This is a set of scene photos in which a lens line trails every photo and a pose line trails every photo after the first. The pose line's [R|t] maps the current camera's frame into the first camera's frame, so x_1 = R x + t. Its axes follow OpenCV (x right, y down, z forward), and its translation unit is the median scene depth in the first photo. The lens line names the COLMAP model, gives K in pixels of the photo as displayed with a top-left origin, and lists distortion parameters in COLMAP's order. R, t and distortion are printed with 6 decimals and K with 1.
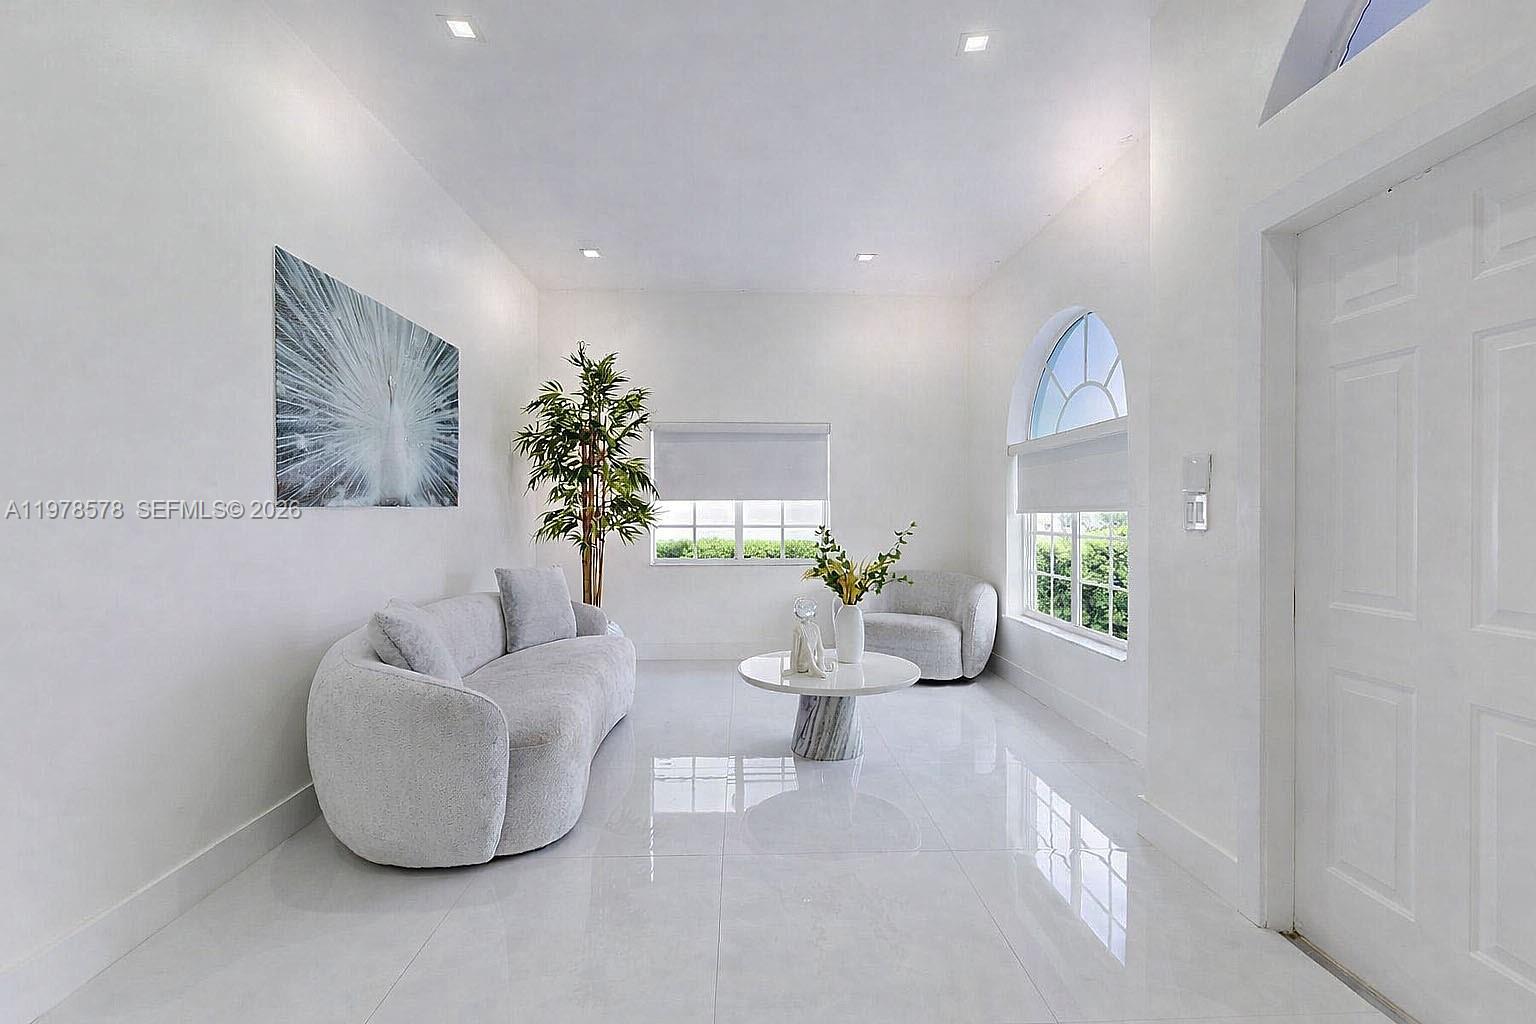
lens RADIAL K [[699.2, 0, 768.0], [0, 699.2, 512.0], [0, 0, 1]] dist [0.024899, 0.000014]
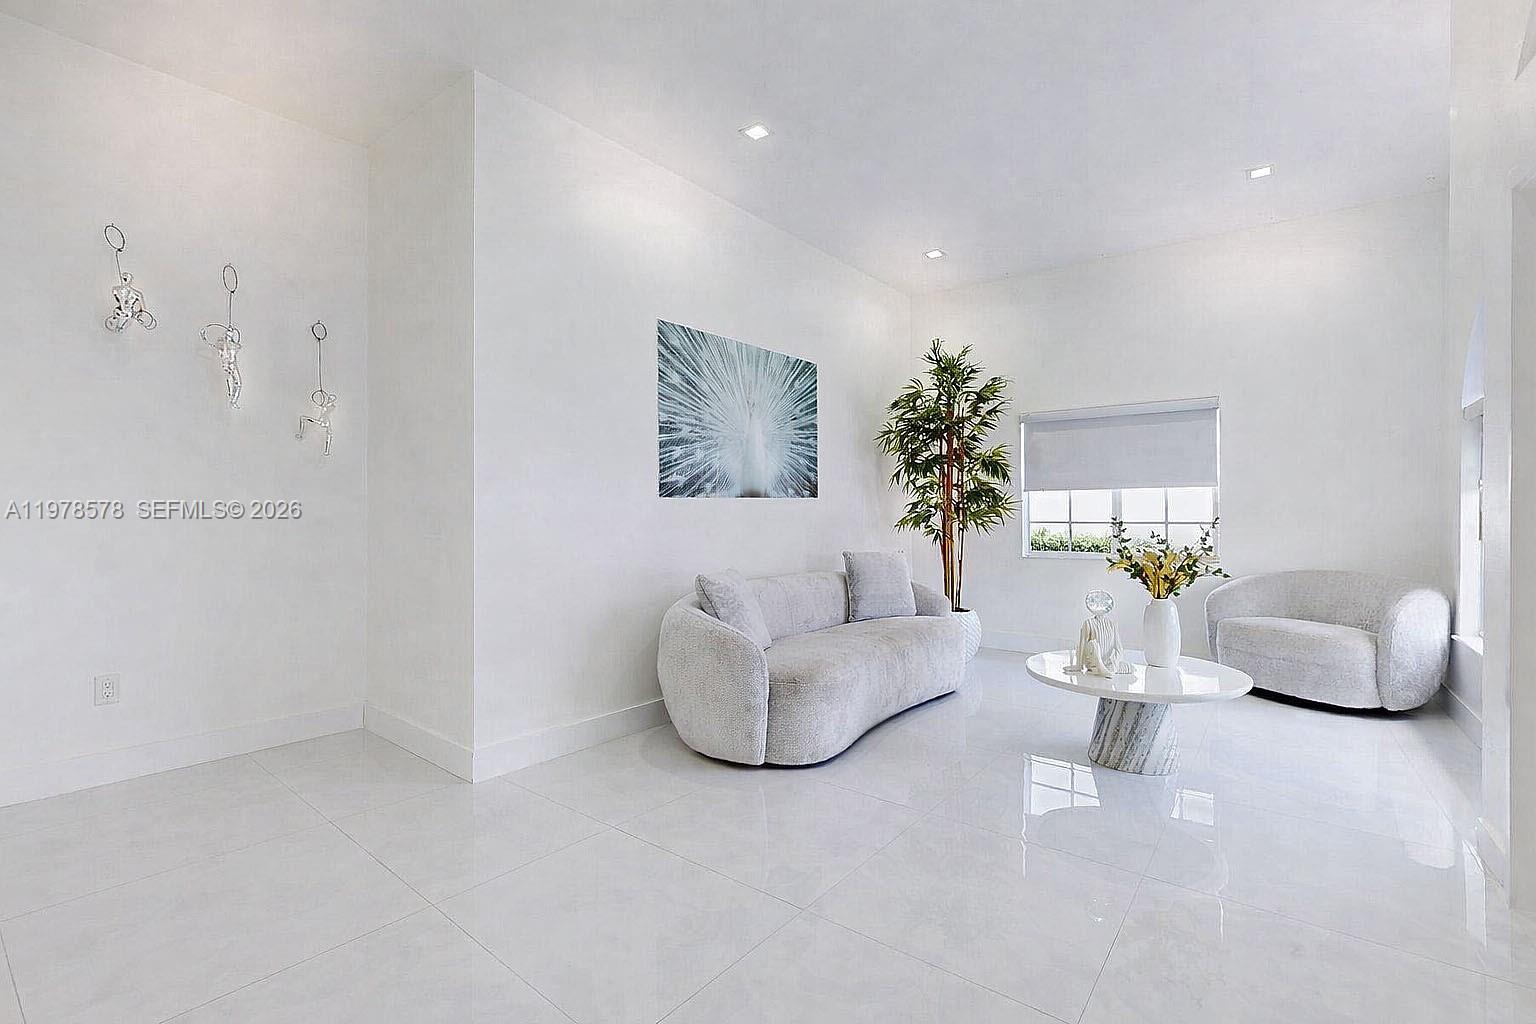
lens RADIAL K [[780.5, 0, 768.0], [0, 780.5, 512.0], [0, 0, 1]] dist [-0.000130, -0.000138]
pose [[0.775220, 0.000758, -0.631691, 0.342035], [0.002110, 0.999991, 0.003790, 0.011258], [0.631688, -0.004271, 0.775211, -0.072011]]
